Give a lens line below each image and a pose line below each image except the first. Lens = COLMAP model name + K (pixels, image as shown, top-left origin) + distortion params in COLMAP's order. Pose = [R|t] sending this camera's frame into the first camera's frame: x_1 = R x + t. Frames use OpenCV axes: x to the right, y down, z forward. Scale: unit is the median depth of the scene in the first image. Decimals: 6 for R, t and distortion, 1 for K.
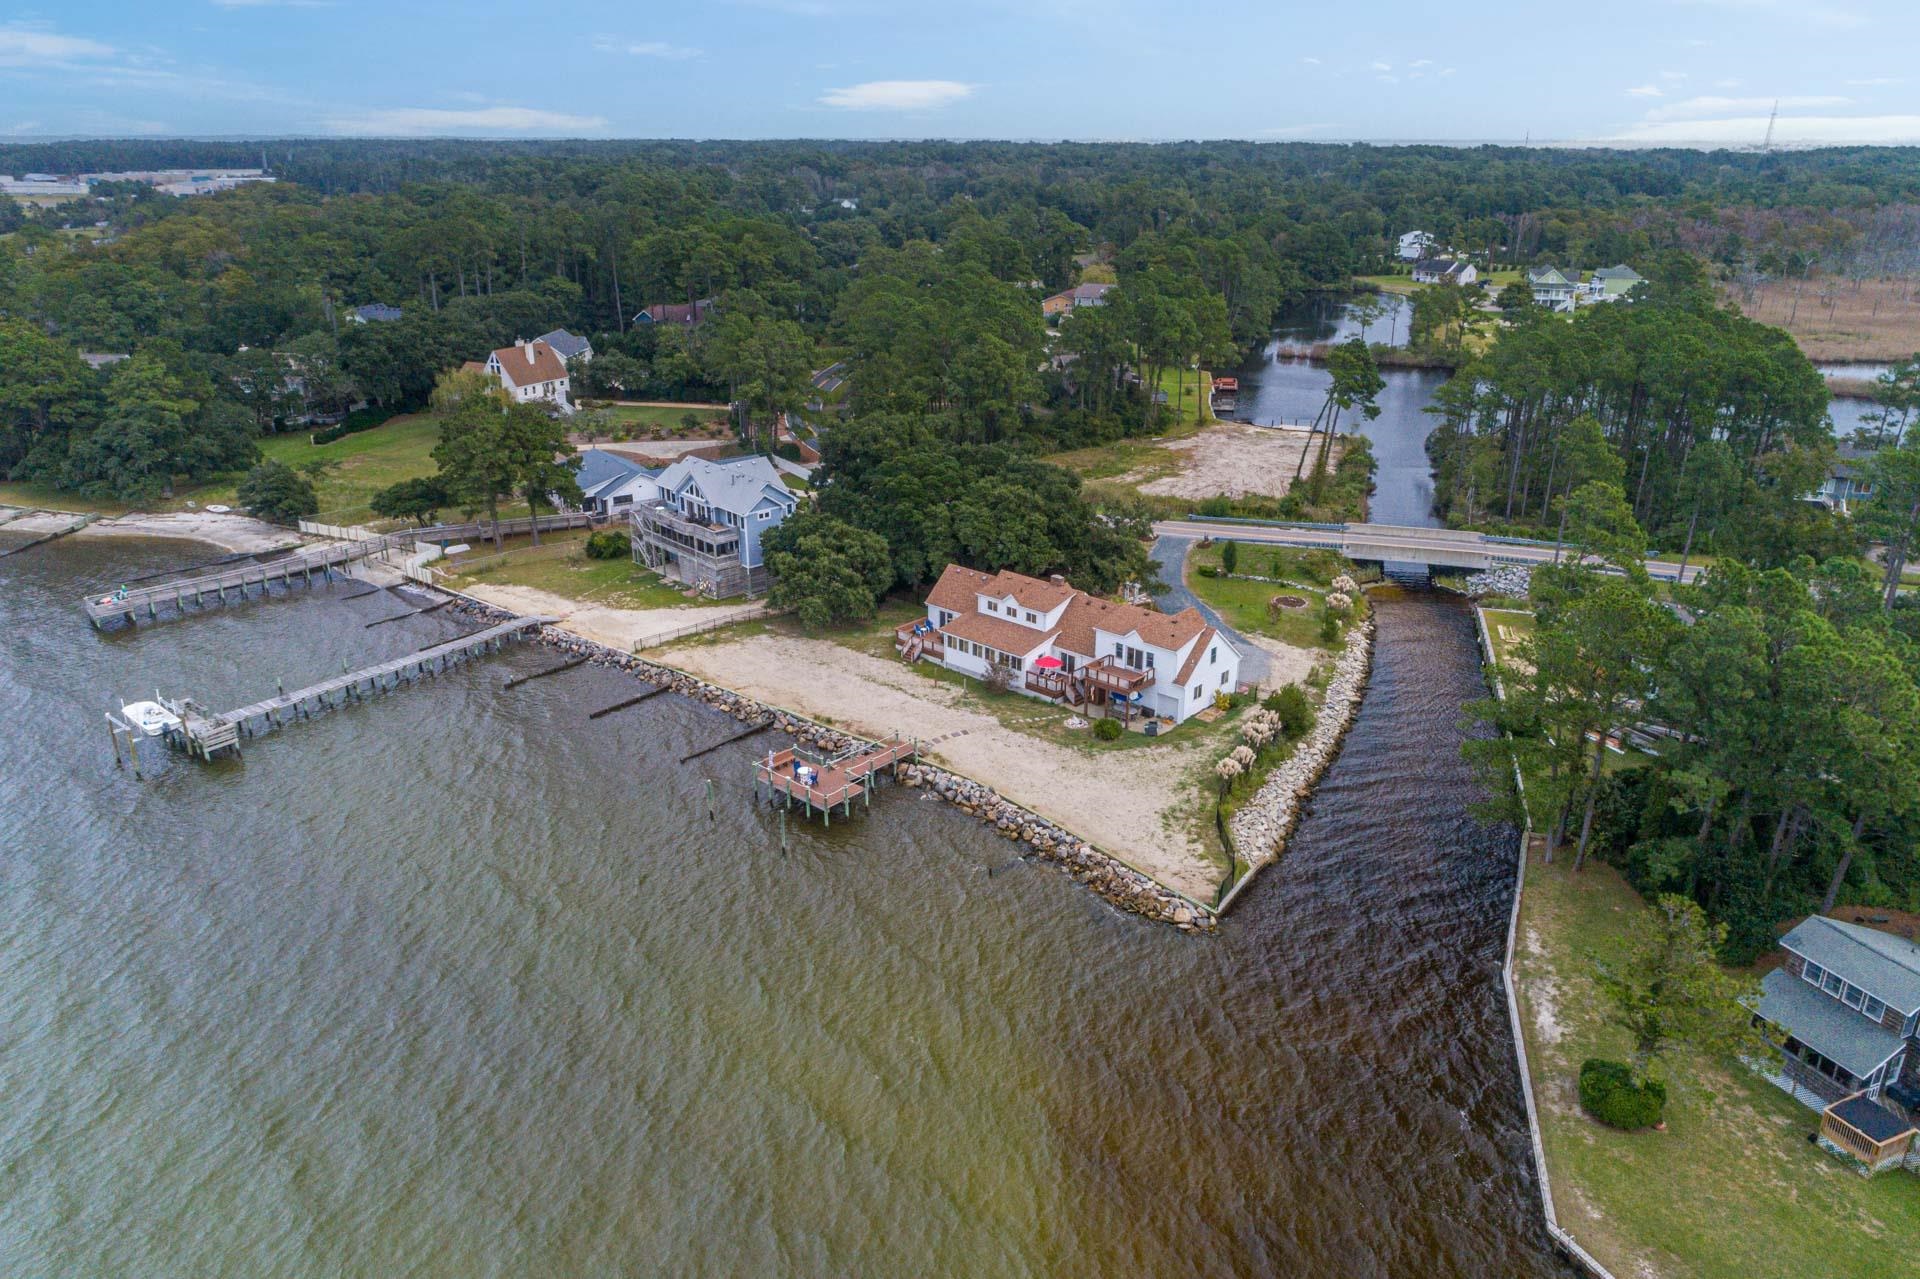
lens RADIAL K [[1328.5, 0, 960.0], [0, 1328.5, 639.5], [0, 0, 1]] dist [-0.001327, 0.004212]
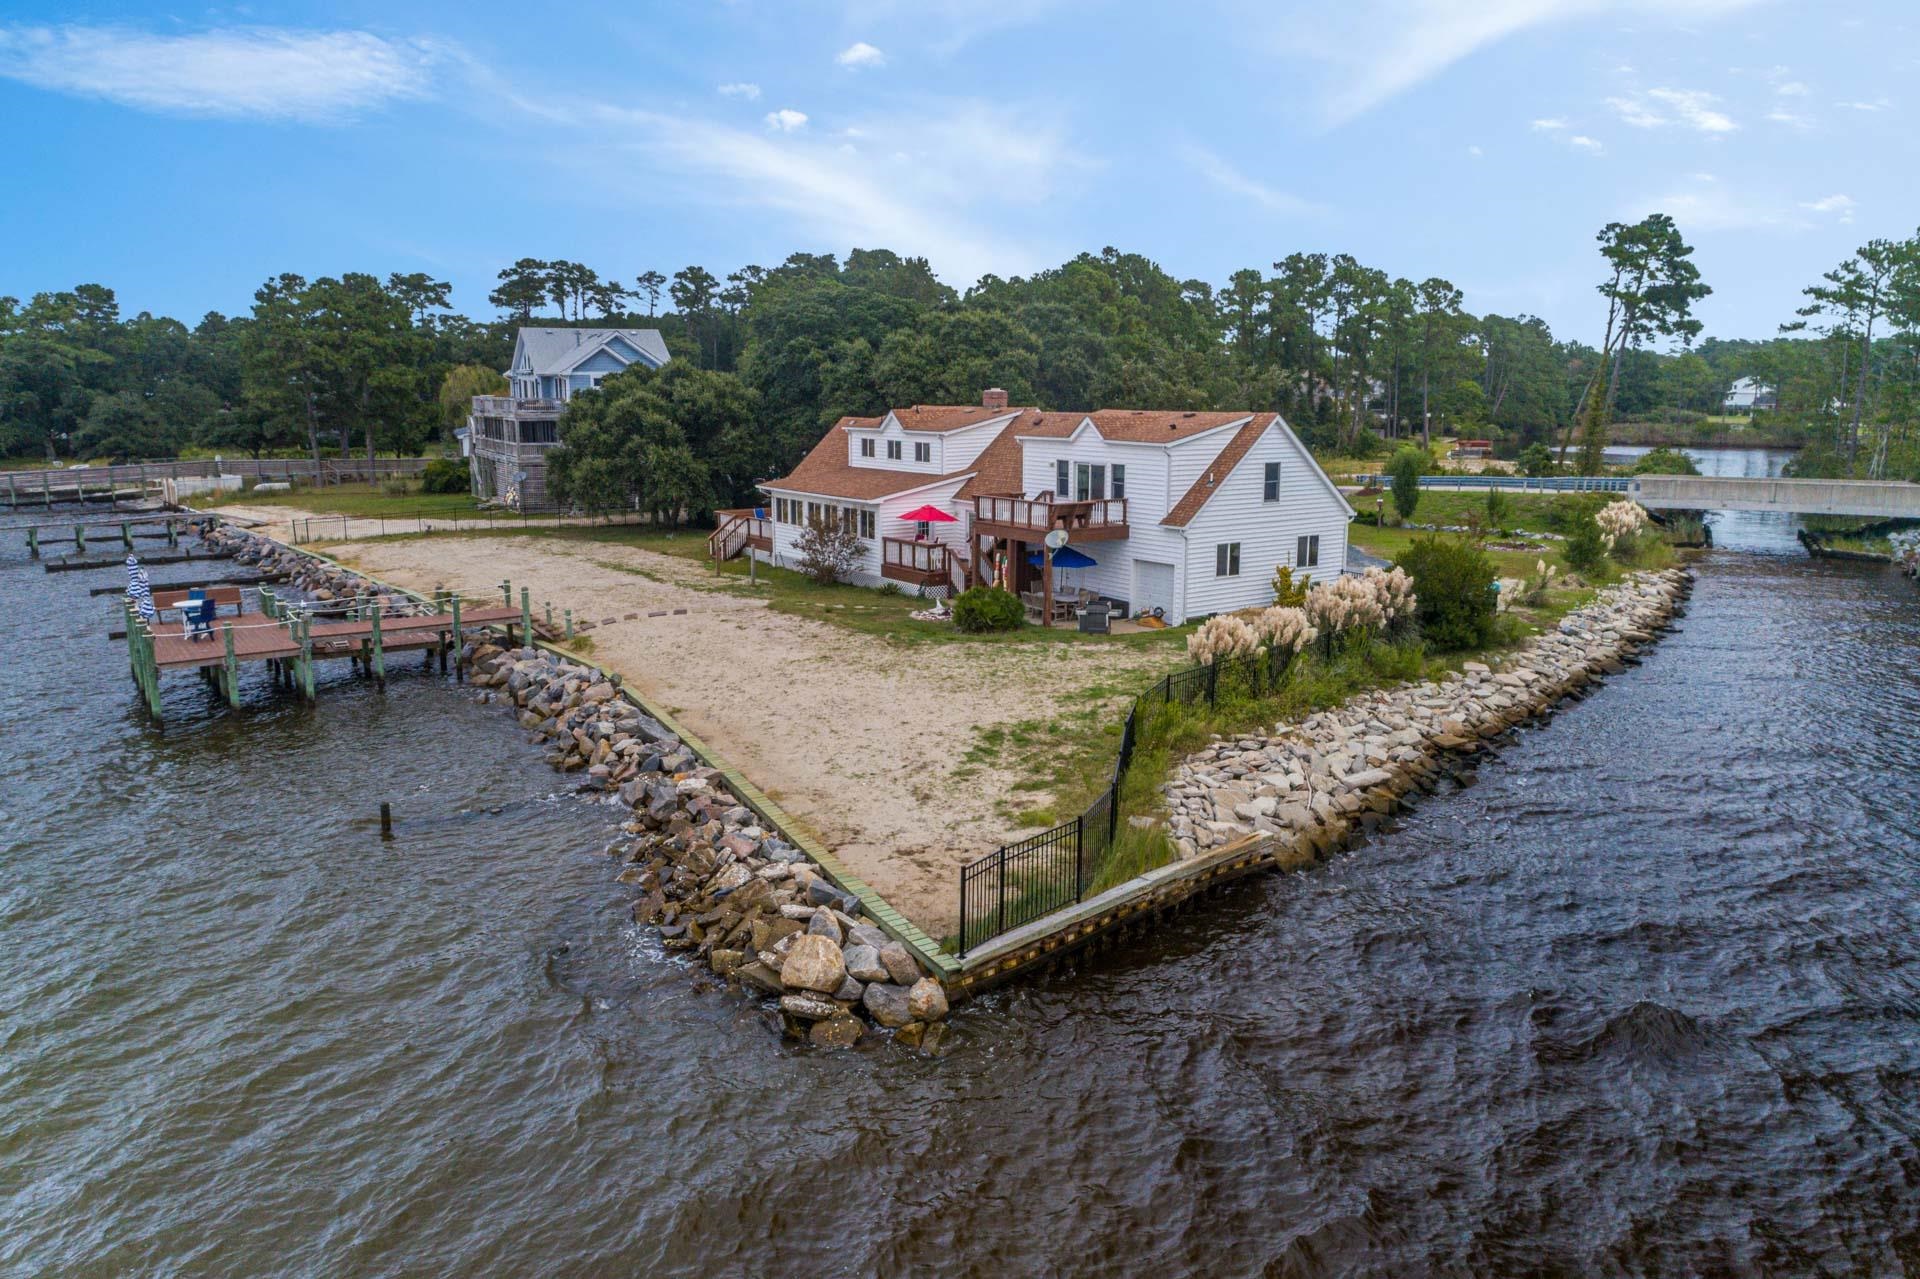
lens RADIAL K [[1328.5, 0, 960.0], [0, 1328.5, 639.5], [0, 0, 1]] dist [-0.001327, 0.004212]
pose [[0.975914, 0.040827, -0.214302, 0.173578], [-0.078797, 0.981984, -0.171753, 0.133963], [0.203429, 0.184502, 0.961548, 0.535782]]
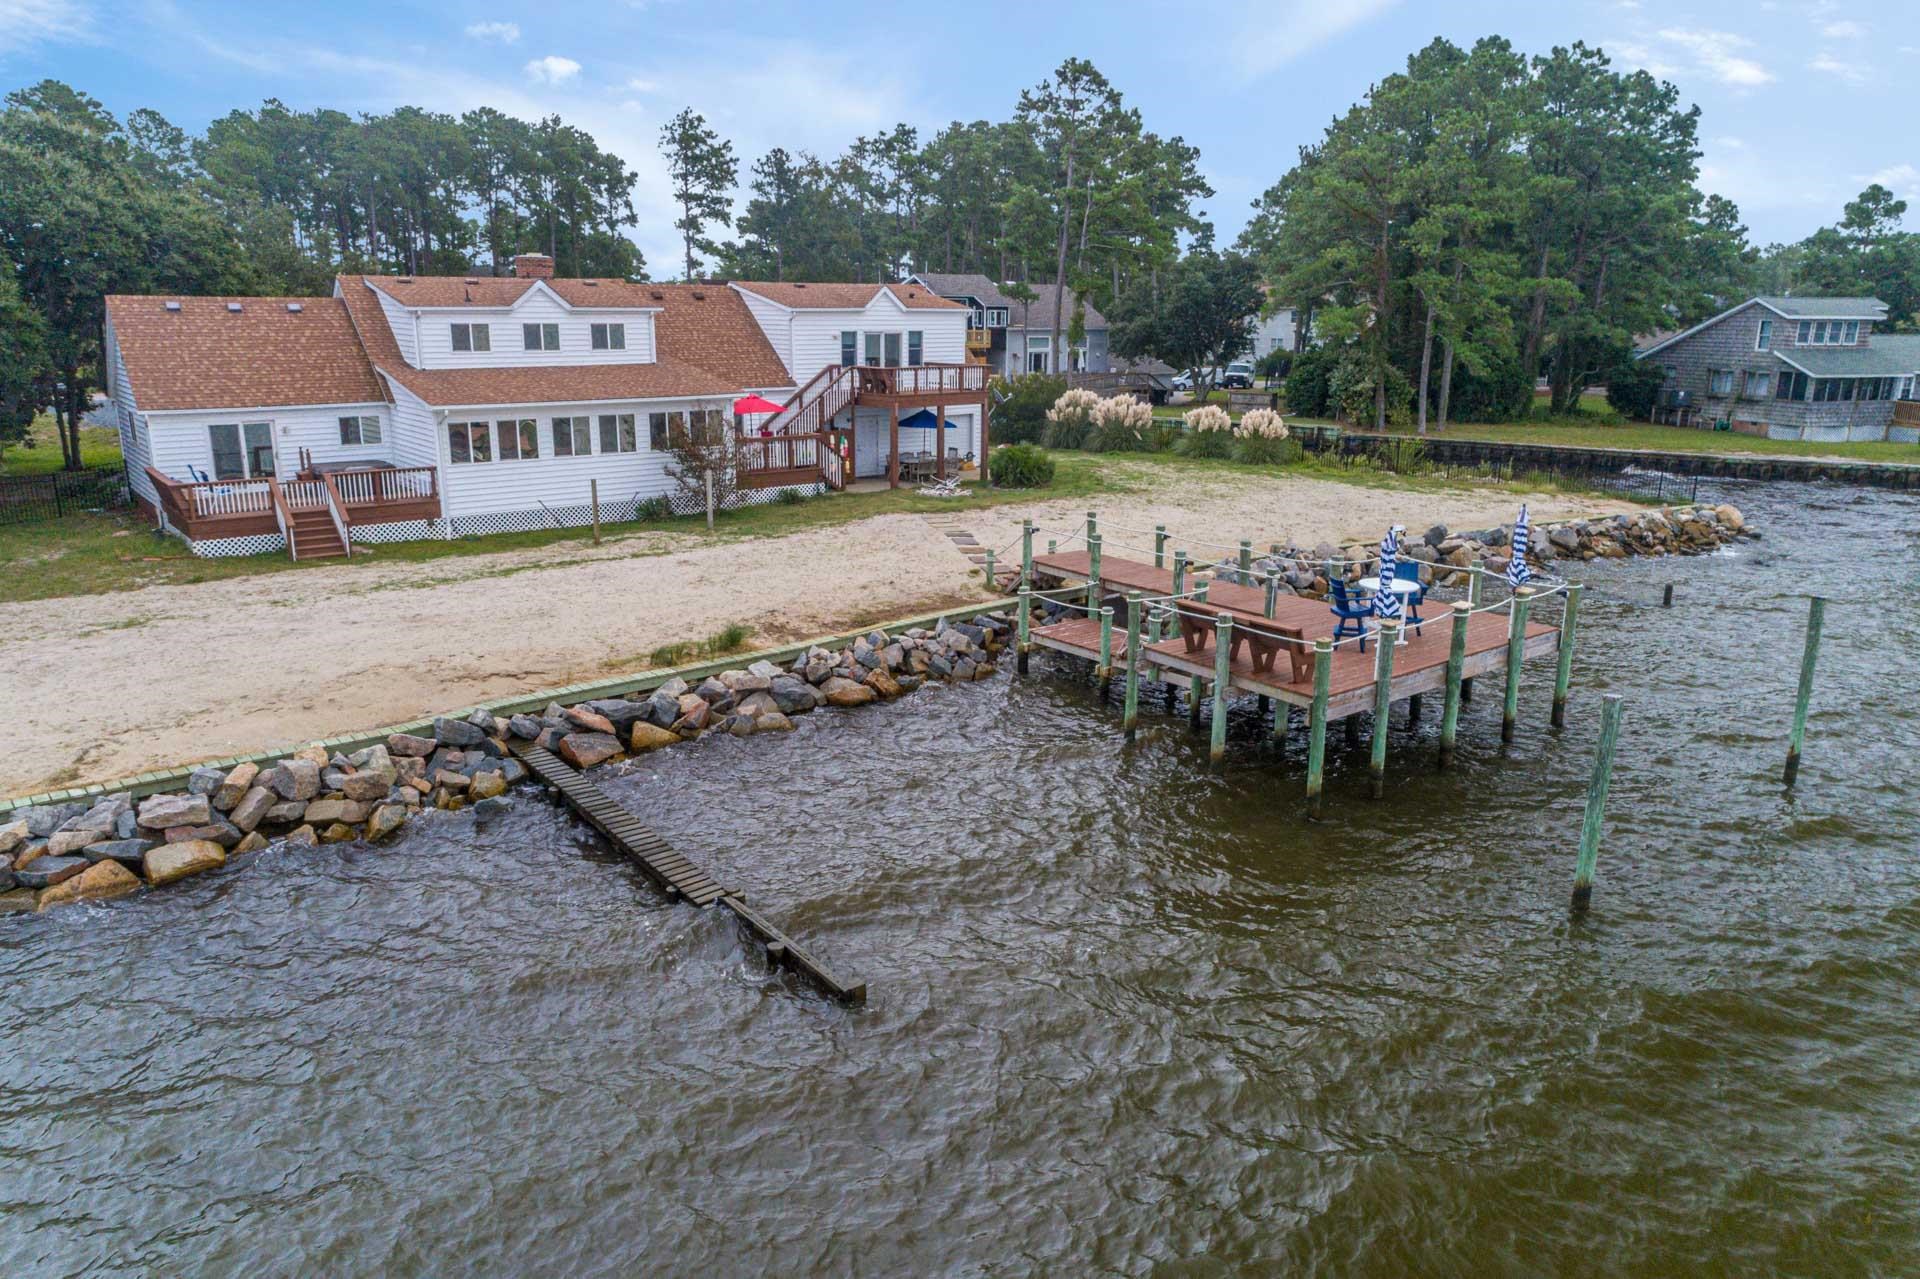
lens RADIAL K [[1328.5, 0, 960.0], [0, 1328.5, 639.5], [0, 0, 1]] dist [-0.001327, 0.004212]
pose [[0.160509, -0.244166, 0.956358, -0.303274], [0.350305, 0.919937, 0.176075, 0.030515], [-0.922780, 0.306755, 0.233191, 0.838574]]
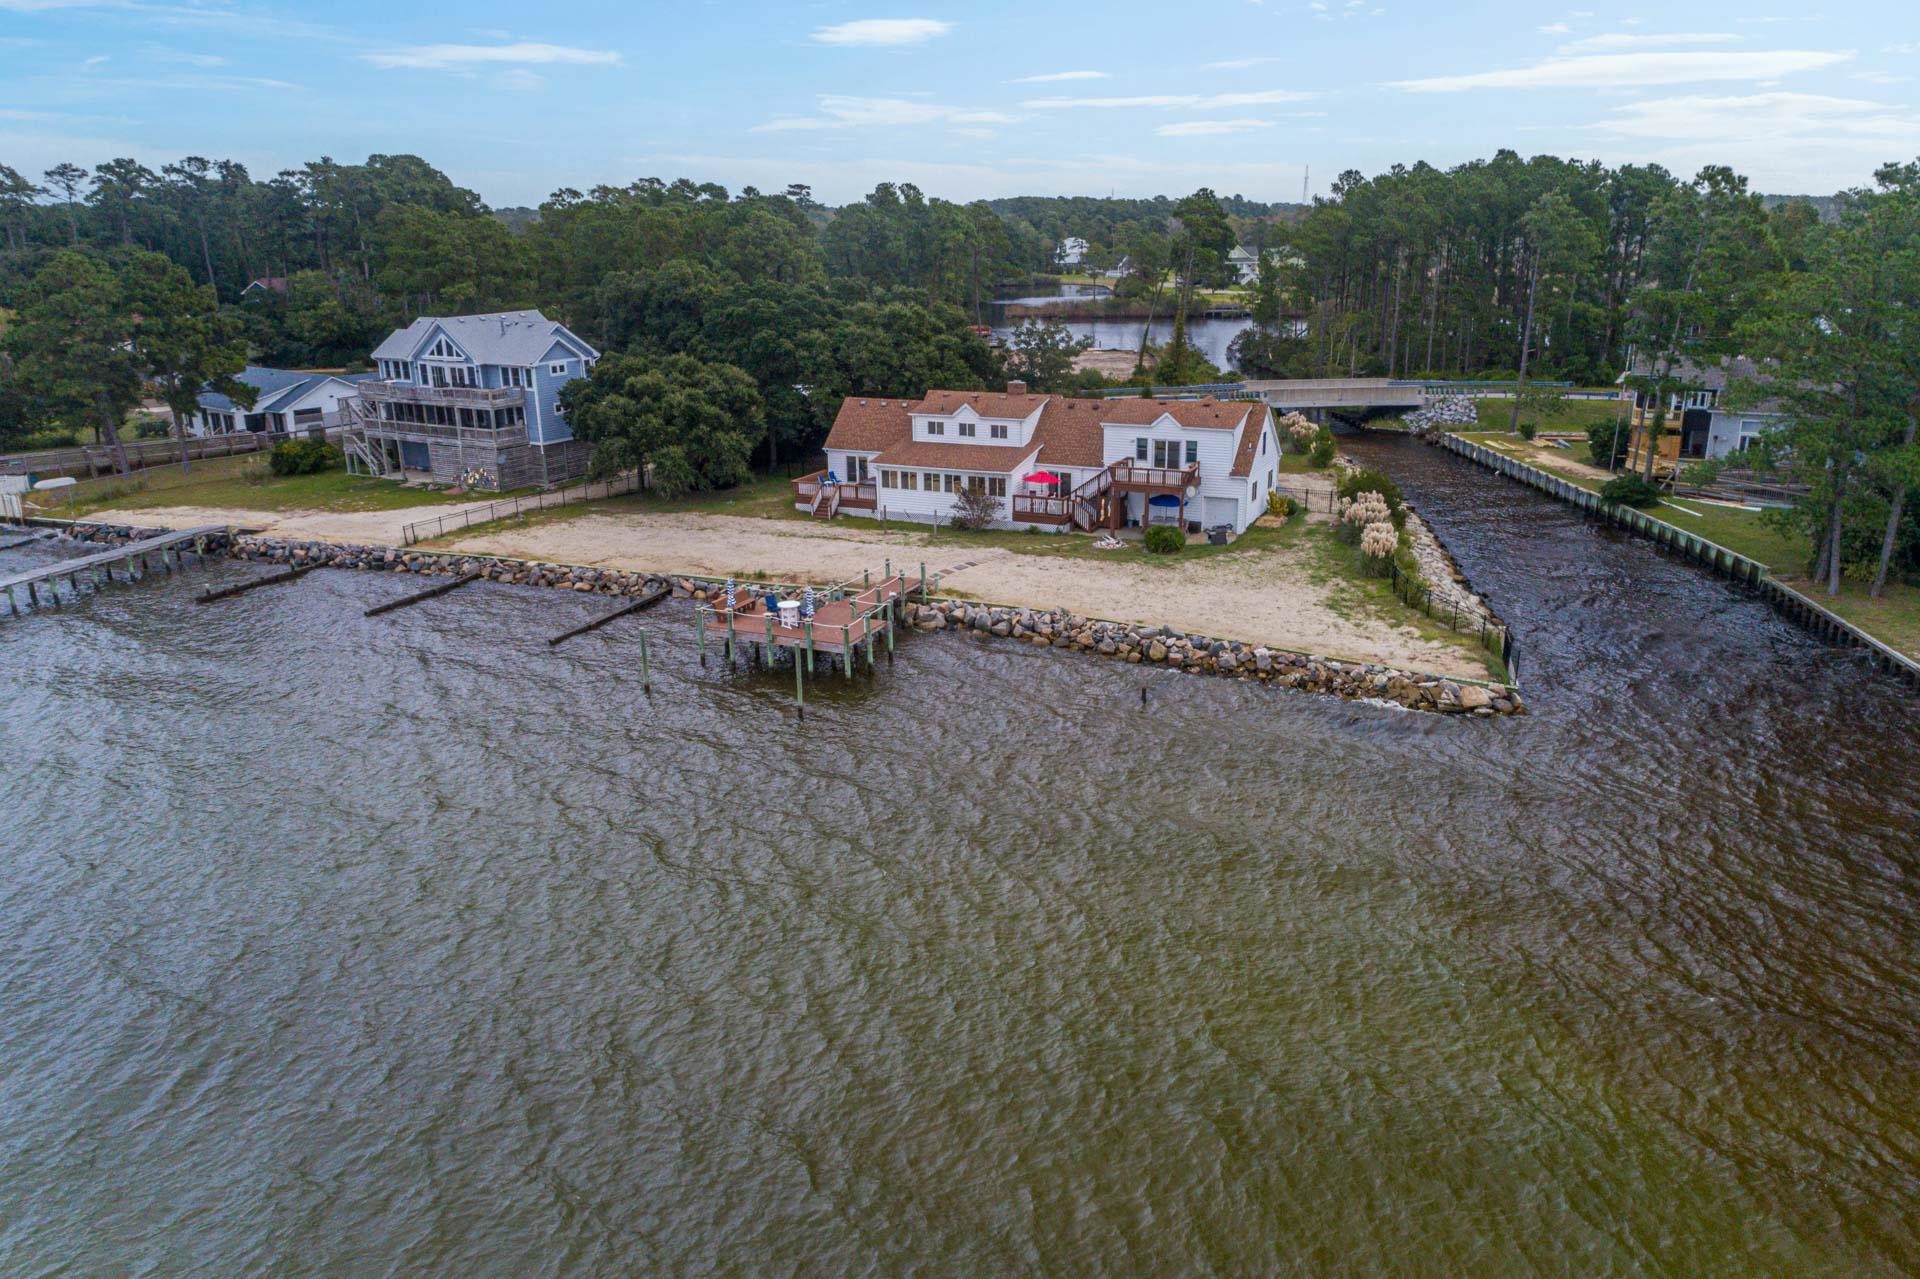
lens RADIAL K [[1349.2, 0, 960.0], [0, 1349.2, 639.5], [0, 0, 1]] dist [-0.004081, 0.005398]
pose [[0.956332, -0.103822, 0.273223, -0.177279], [0.122265, 0.991170, -0.051316, 0.129667], [-0.265483, 0.082481, 0.960581, 0.305169]]
